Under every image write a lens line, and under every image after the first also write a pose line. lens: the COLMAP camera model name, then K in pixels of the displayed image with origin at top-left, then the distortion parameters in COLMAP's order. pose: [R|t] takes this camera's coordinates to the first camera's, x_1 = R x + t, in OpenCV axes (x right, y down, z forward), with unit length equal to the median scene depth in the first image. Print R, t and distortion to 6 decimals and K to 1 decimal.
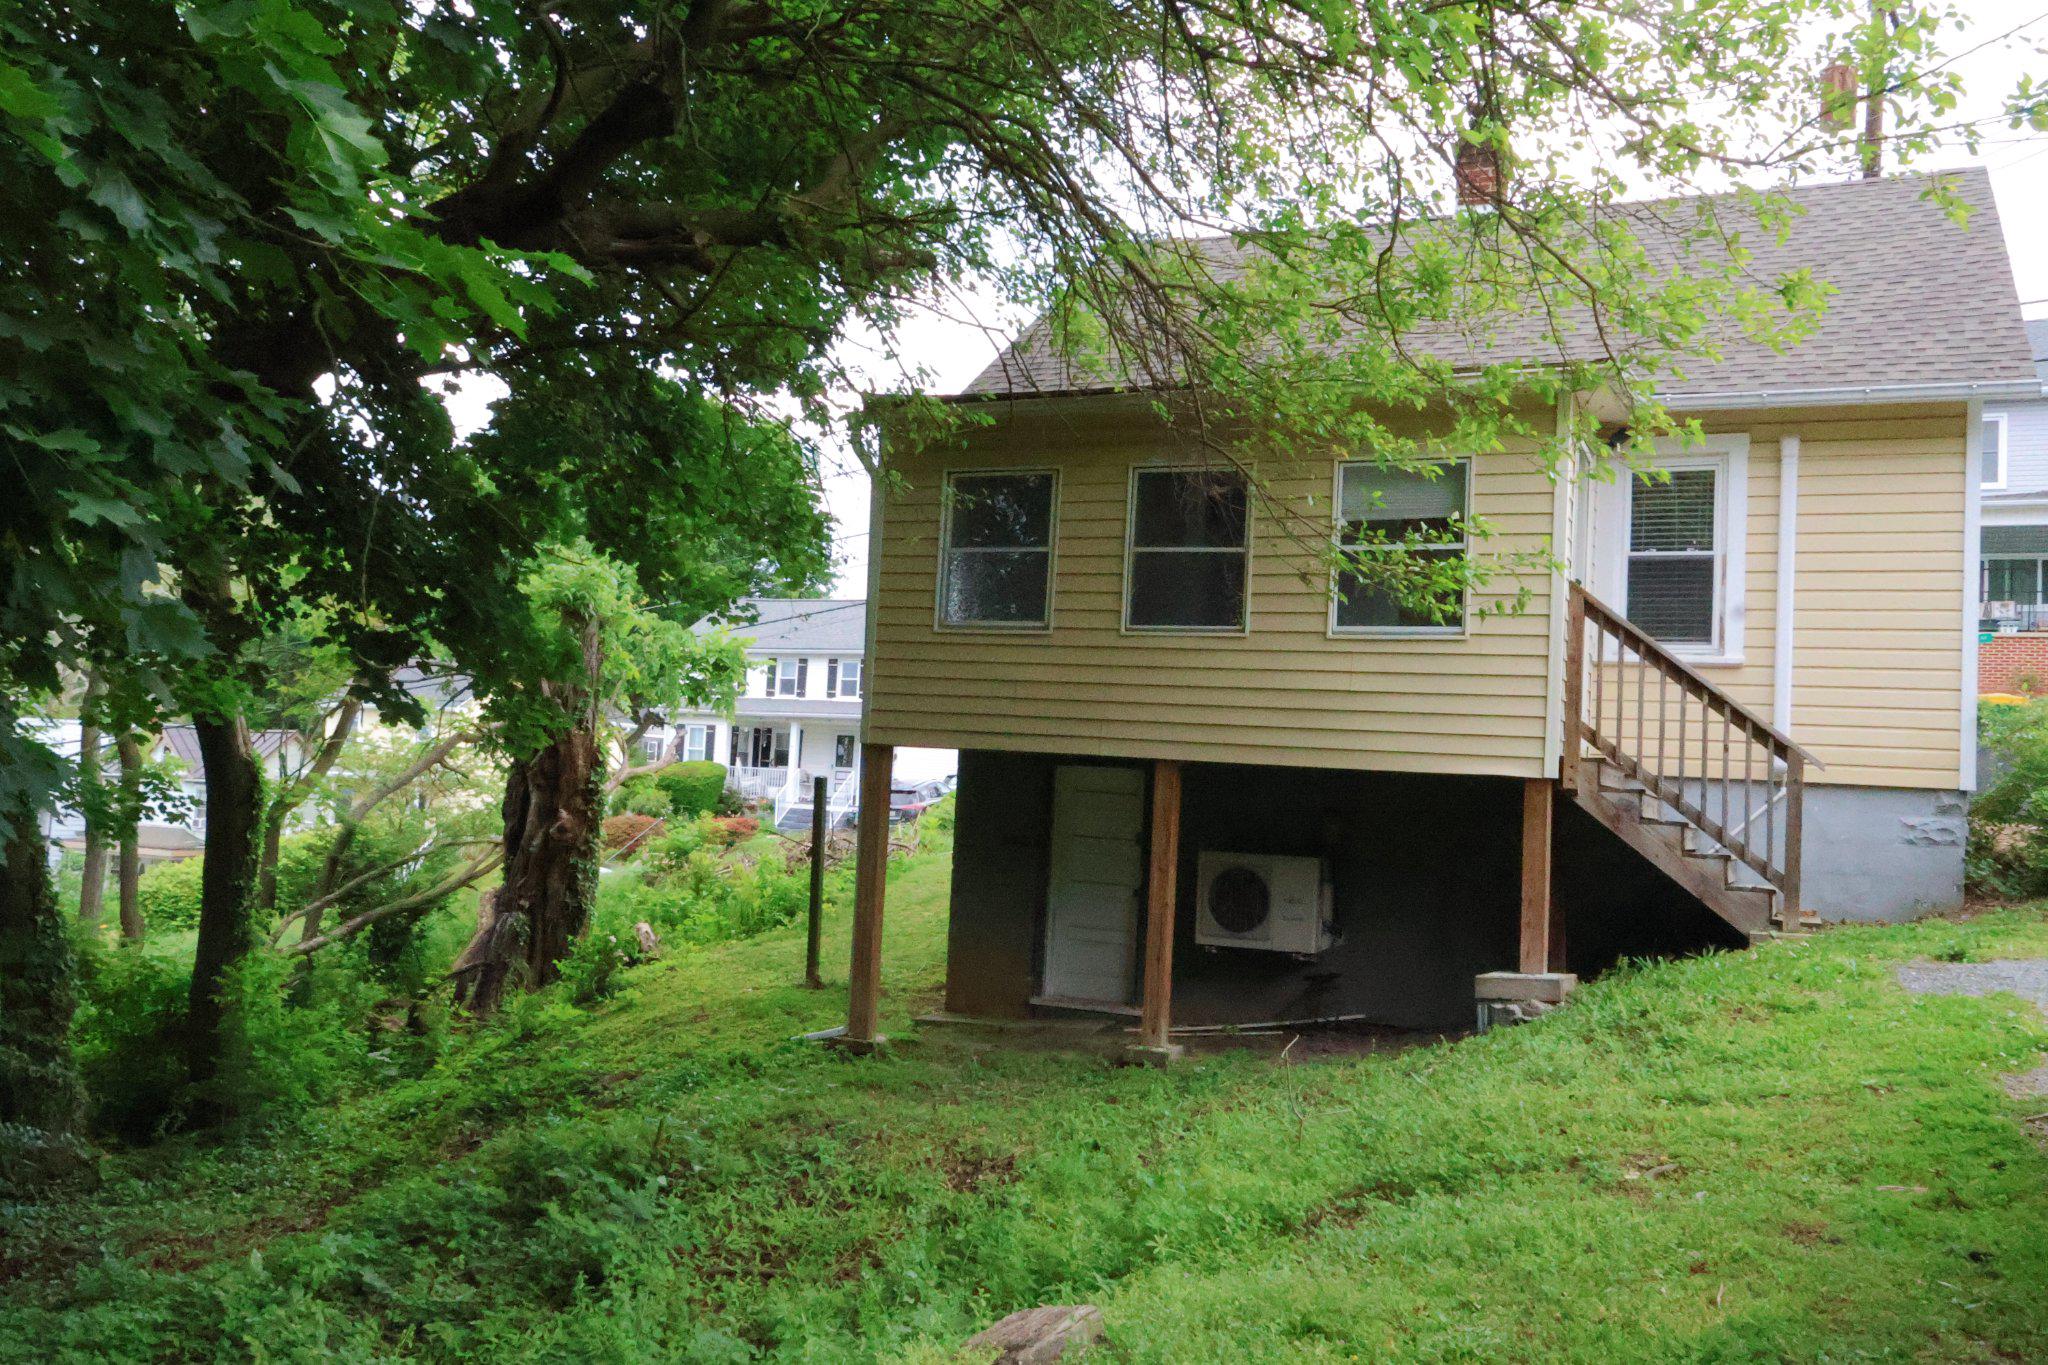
lens RADIAL K [[1650.6, 0, 1024.0], [0, 1650.6, 682.5], [0, 0, 1]] dist [0.036443, 0.002050]
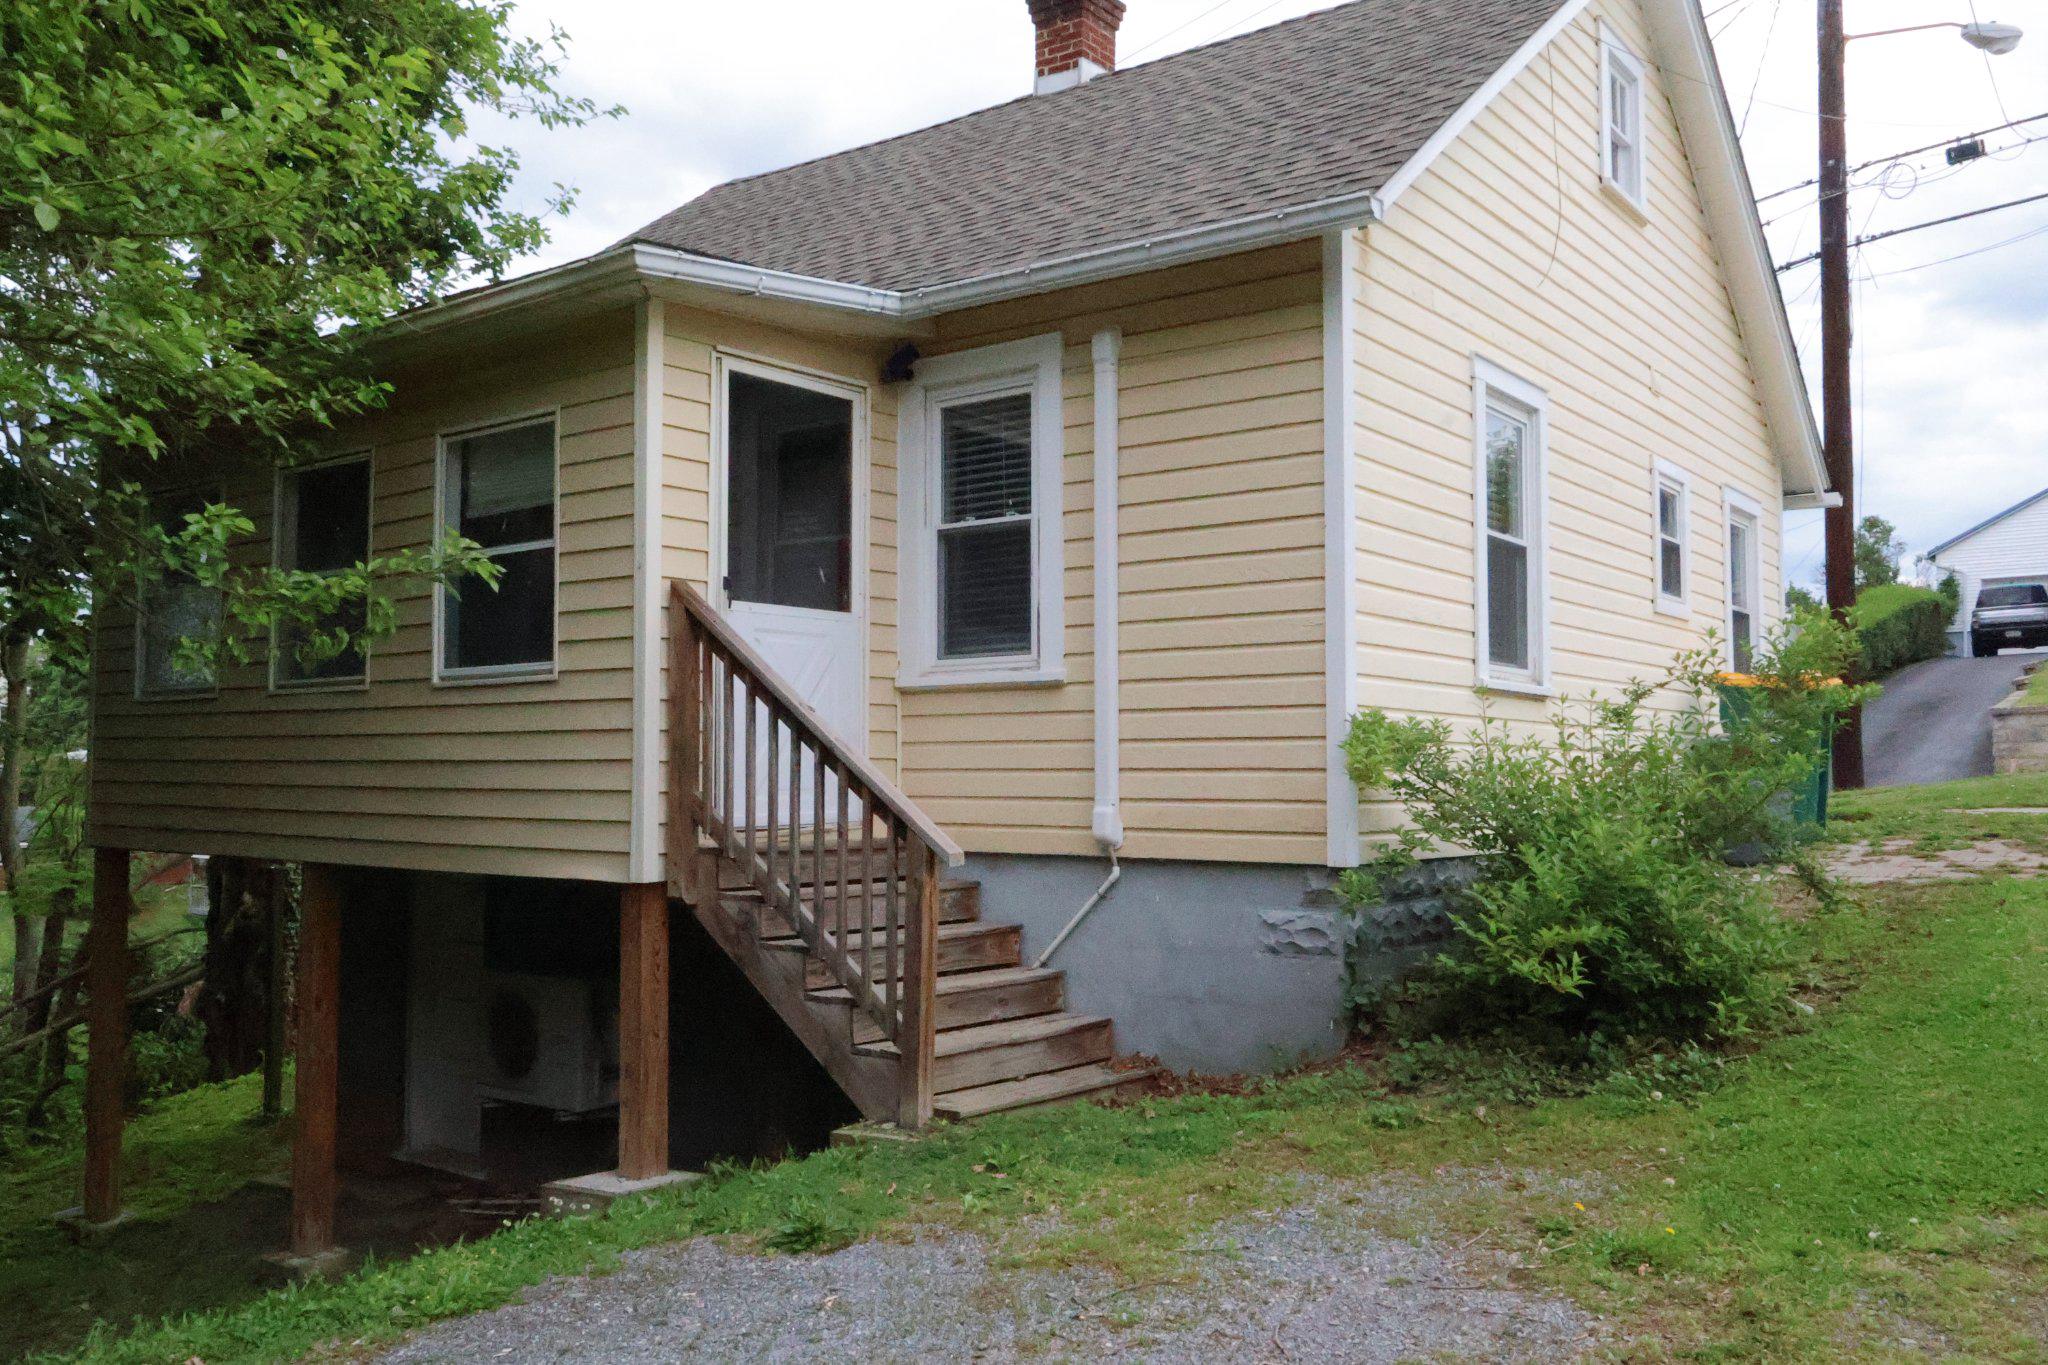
lens RADIAL K [[1650.6, 0, 1024.0], [0, 1650.6, 682.5], [0, 0, 1]] dist [0.036443, 0.002050]
pose [[0.970459, -0.064846, -0.232390, 0.592003], [0.065405, 0.997845, -0.005307, -0.008267], [0.232233, -0.010049, 0.972608, 0.370103]]
